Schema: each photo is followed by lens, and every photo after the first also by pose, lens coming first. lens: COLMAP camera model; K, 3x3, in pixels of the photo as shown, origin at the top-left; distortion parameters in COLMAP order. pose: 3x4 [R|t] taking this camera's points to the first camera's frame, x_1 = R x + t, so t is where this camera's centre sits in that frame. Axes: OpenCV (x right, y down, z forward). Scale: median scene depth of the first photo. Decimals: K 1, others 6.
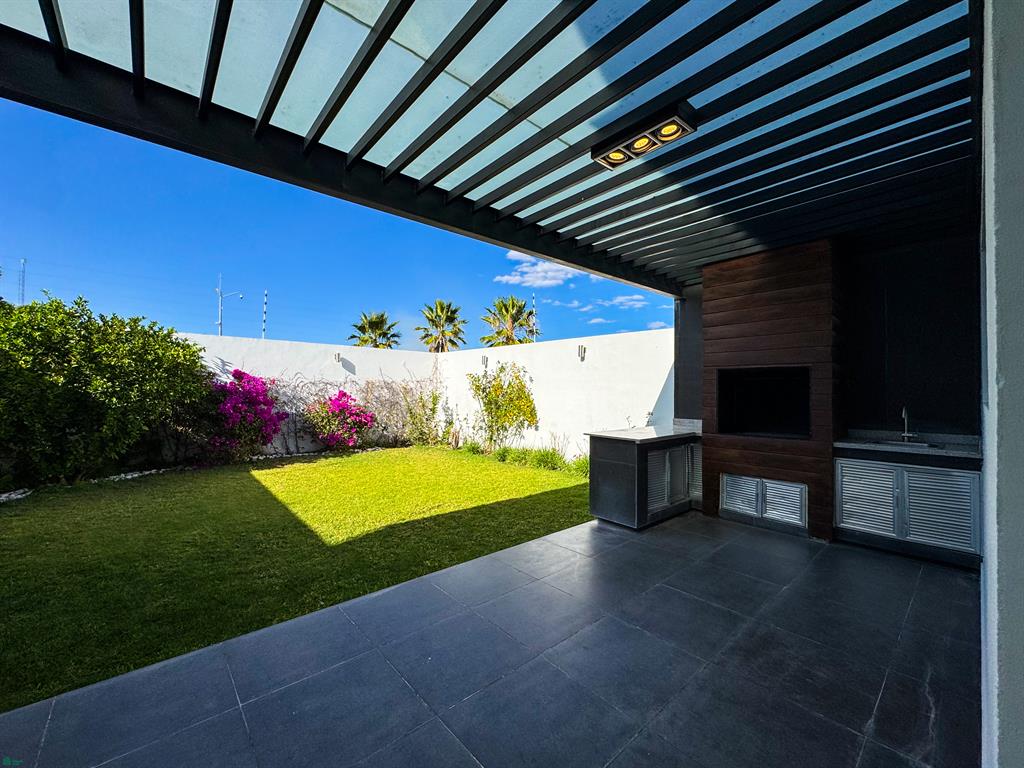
lens RADIAL K [[428.0, 0, 512.9], [0, 428.0, 387.6], [0, 0, 1]] dist [-0.000666, 0.001014]
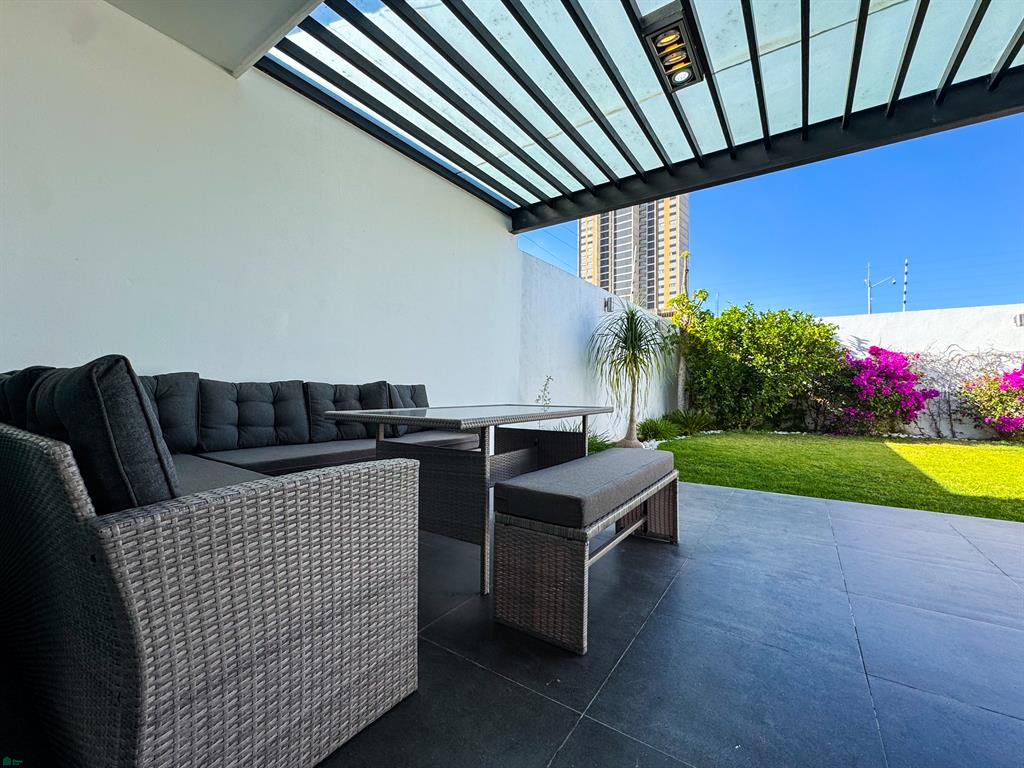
lens RADIAL K [[428.0, 0, 513.9], [0, 428.0, 386.4], [0, 0, 1]] dist [-0.000666, 0.001014]
pose [[0.268332, -0.011113, -0.963262, 0.137171], [0.007489, 0.999927, -0.009450, 0.077145], [0.963297, -0.004678, 0.268395, -0.123267]]
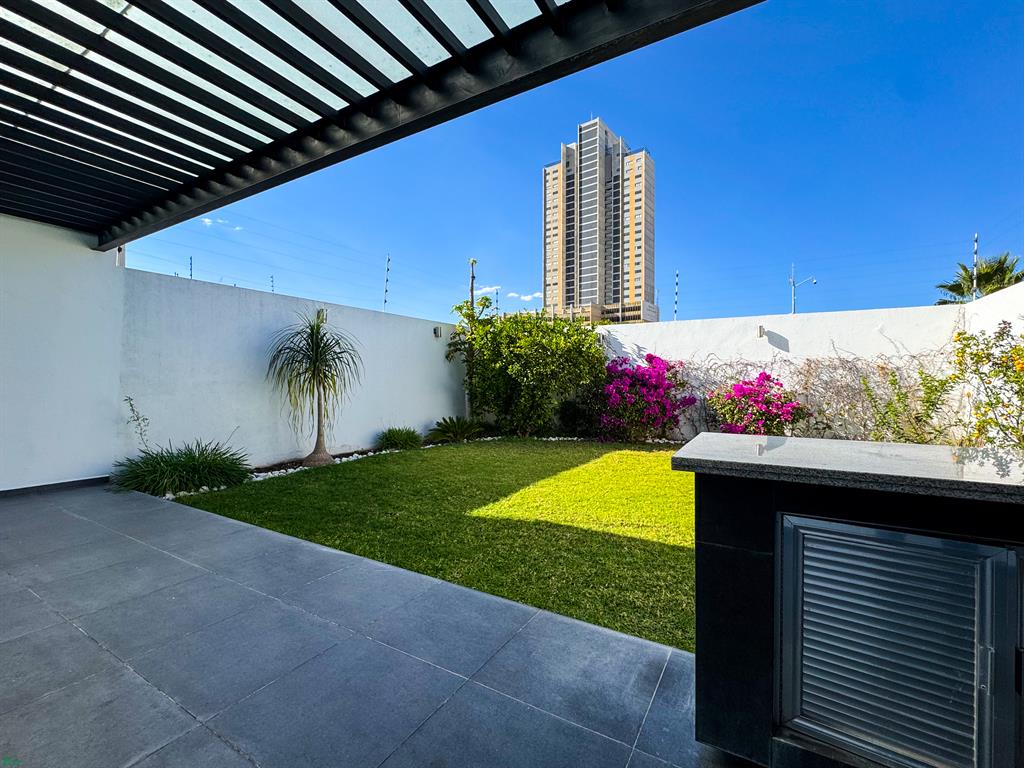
lens RADIAL K [[428.0, 0, 501.6], [0, 428.0, 386.3], [0, 0, 1]] dist [-0.000666, 0.001014]
pose [[0.305178, 0.006479, -0.952273, 0.332277], [0.005211, 0.999951, 0.008474, 0.036361], [0.952281, -0.007548, 0.305129, 0.464874]]
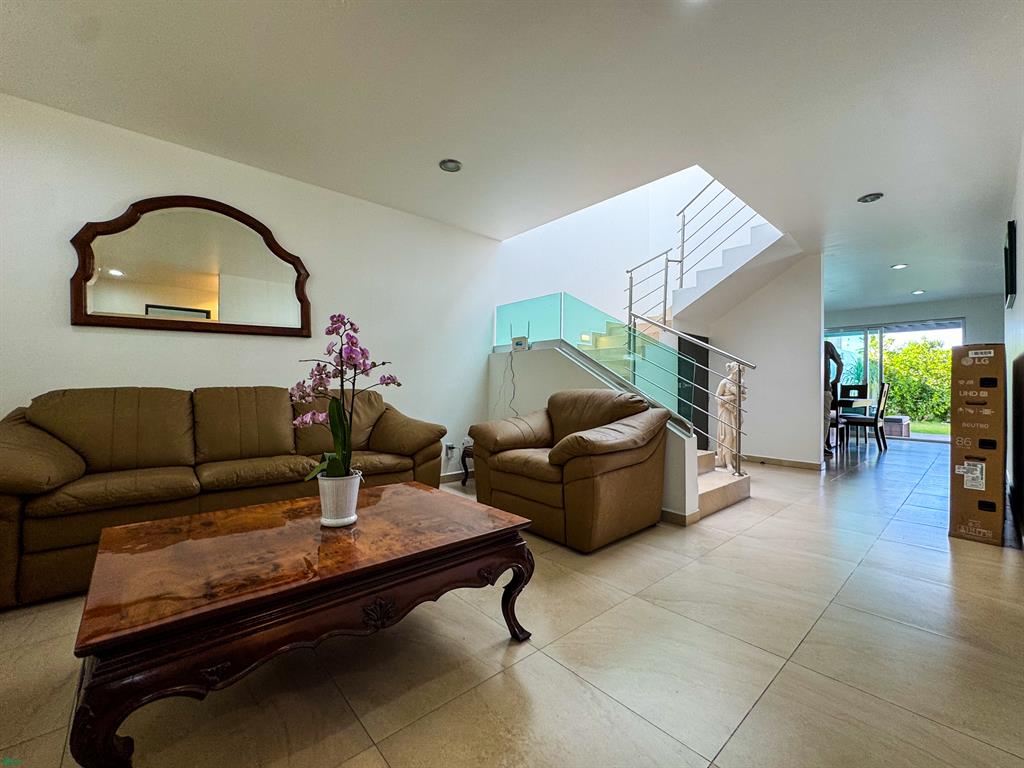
lens RADIAL K [[428.0, 0, 512.6], [0, 428.0, 387.6], [0, 0, 1]] dist [-0.000666, 0.001014]
pose [[0.026859, -0.012321, -0.999563, 1.260207], [0.000643, 0.999924, -0.012309, 0.052124], [0.999639, -0.000312, 0.026865, -1.297593]]
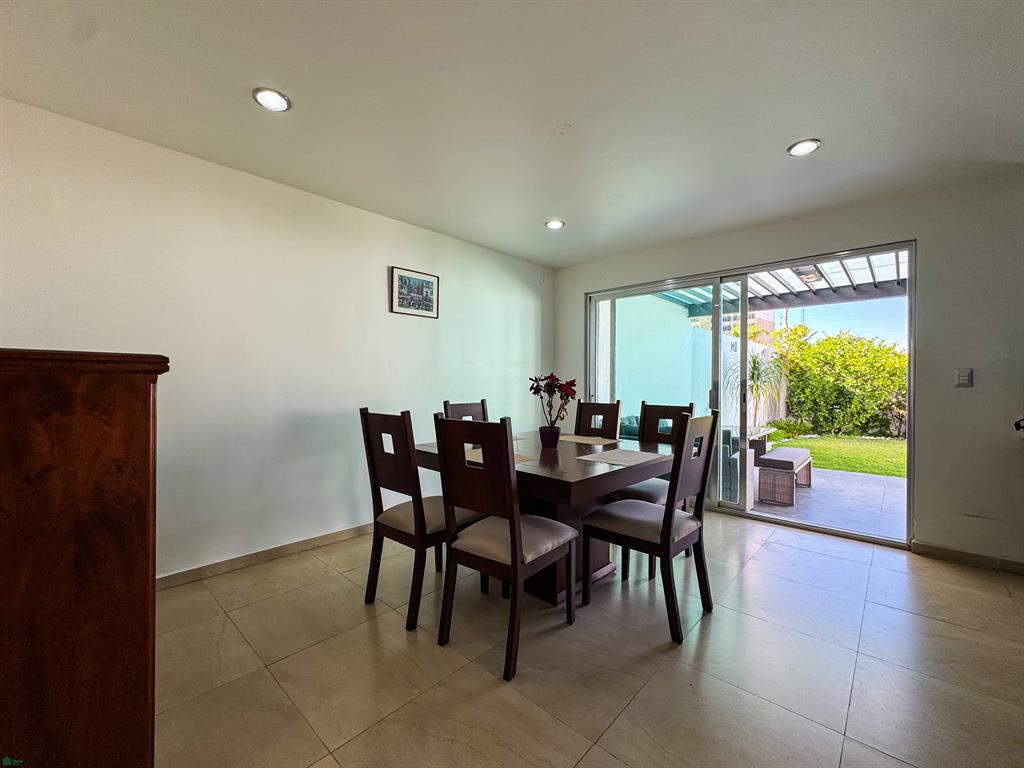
lens RADIAL K [[428.0, 0, 522.1], [0, 428.0, 384.3], [0, 0, 1]] dist [-0.000666, 0.001014]
pose [[0.138978, -0.006088, -0.990277, 0.563207], [0.003816, 0.999977, -0.005612, 0.008131], [0.990288, -0.002999, 0.138998, -0.553774]]
